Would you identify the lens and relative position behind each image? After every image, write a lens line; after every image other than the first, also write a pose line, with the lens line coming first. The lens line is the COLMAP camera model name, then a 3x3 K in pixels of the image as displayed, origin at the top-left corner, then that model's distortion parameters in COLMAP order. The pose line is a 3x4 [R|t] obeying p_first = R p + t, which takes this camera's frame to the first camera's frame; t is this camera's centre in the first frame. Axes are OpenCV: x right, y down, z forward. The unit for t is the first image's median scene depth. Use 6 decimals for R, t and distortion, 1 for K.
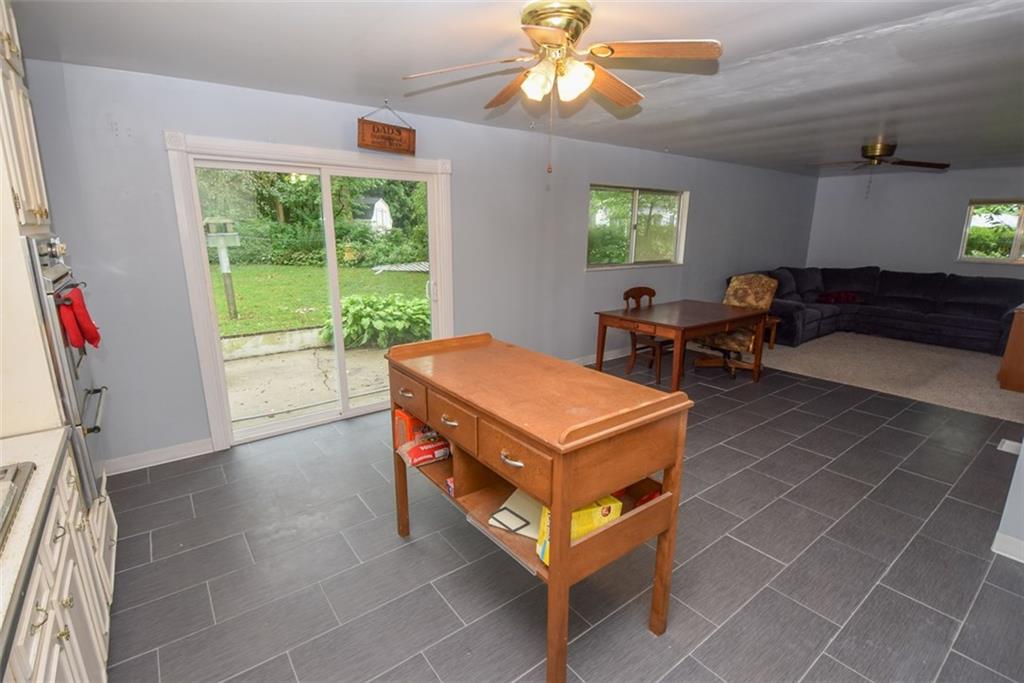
lens RADIAL K [[485.0, 0, 487.1], [0, 485.0, 348.5], [0, 0, 1]] dist [-0.021066, -0.002085]
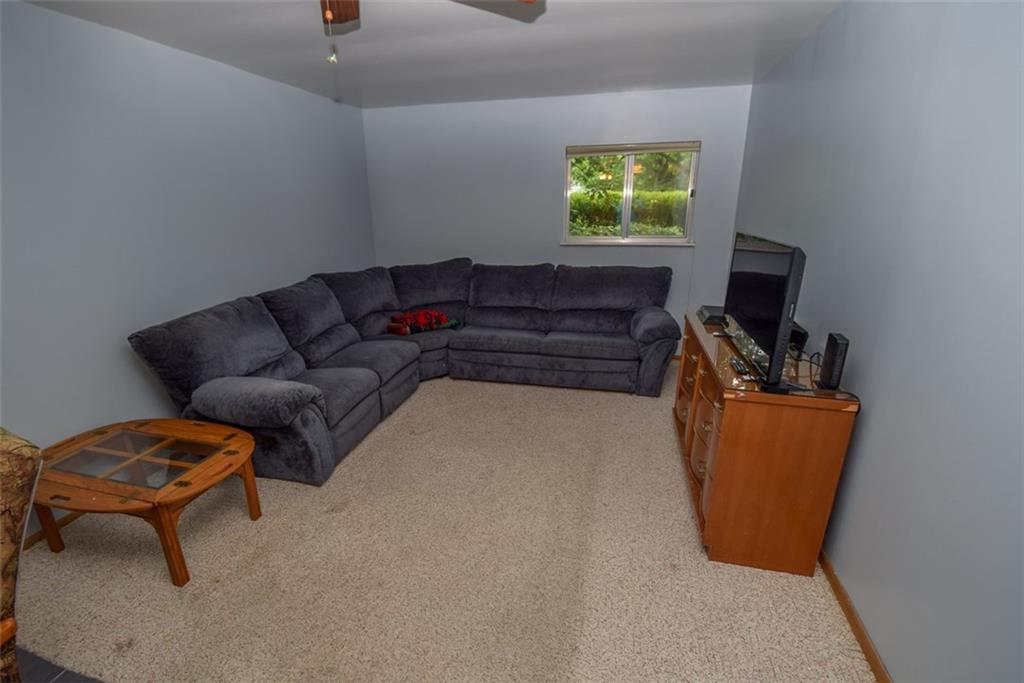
lens RADIAL K [[457.4, 0, 510.6], [0, 457.4, 342.3], [0, 0, 1]] dist [0.003509, 0.000300]
pose [[0.758529, -0.199805, 0.620251, 0.545535], [0.164103, 0.979727, 0.114917, -0.143576], [-0.630637, 0.014617, 0.775940, 0.586496]]
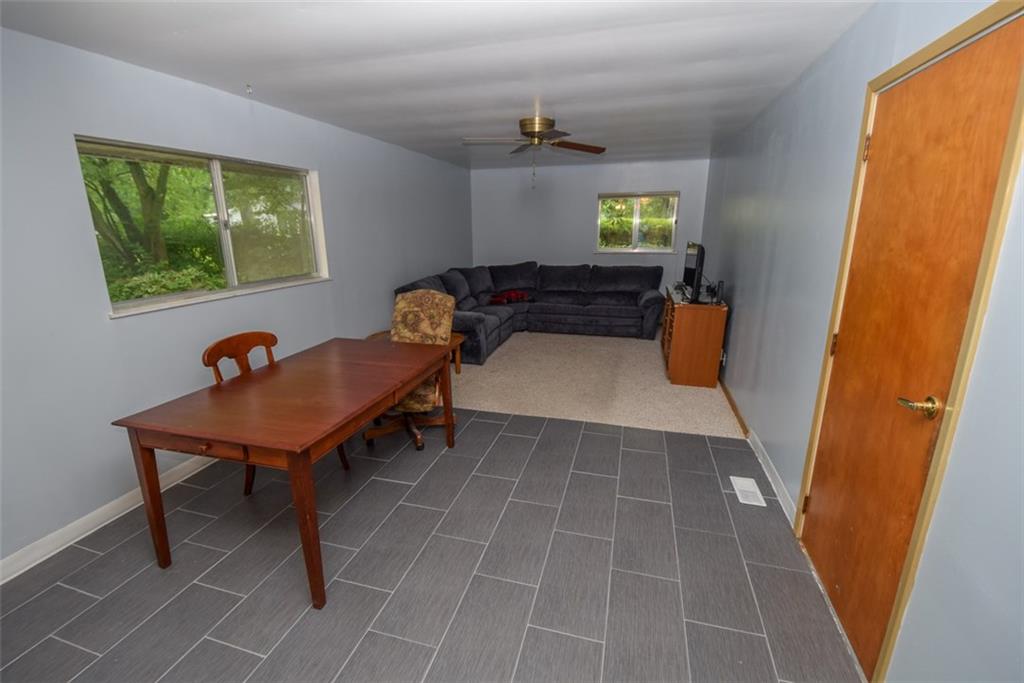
lens RADIAL K [[457.4, 0, 506.3], [0, 457.4, 343.2], [0, 0, 1]] dist [0.003509, 0.000300]
pose [[0.781275, -0.163550, 0.602380, 0.193283], [0.158697, 0.985397, 0.061715, -0.083440], [-0.603677, 0.047379, 0.795820, 0.330114]]
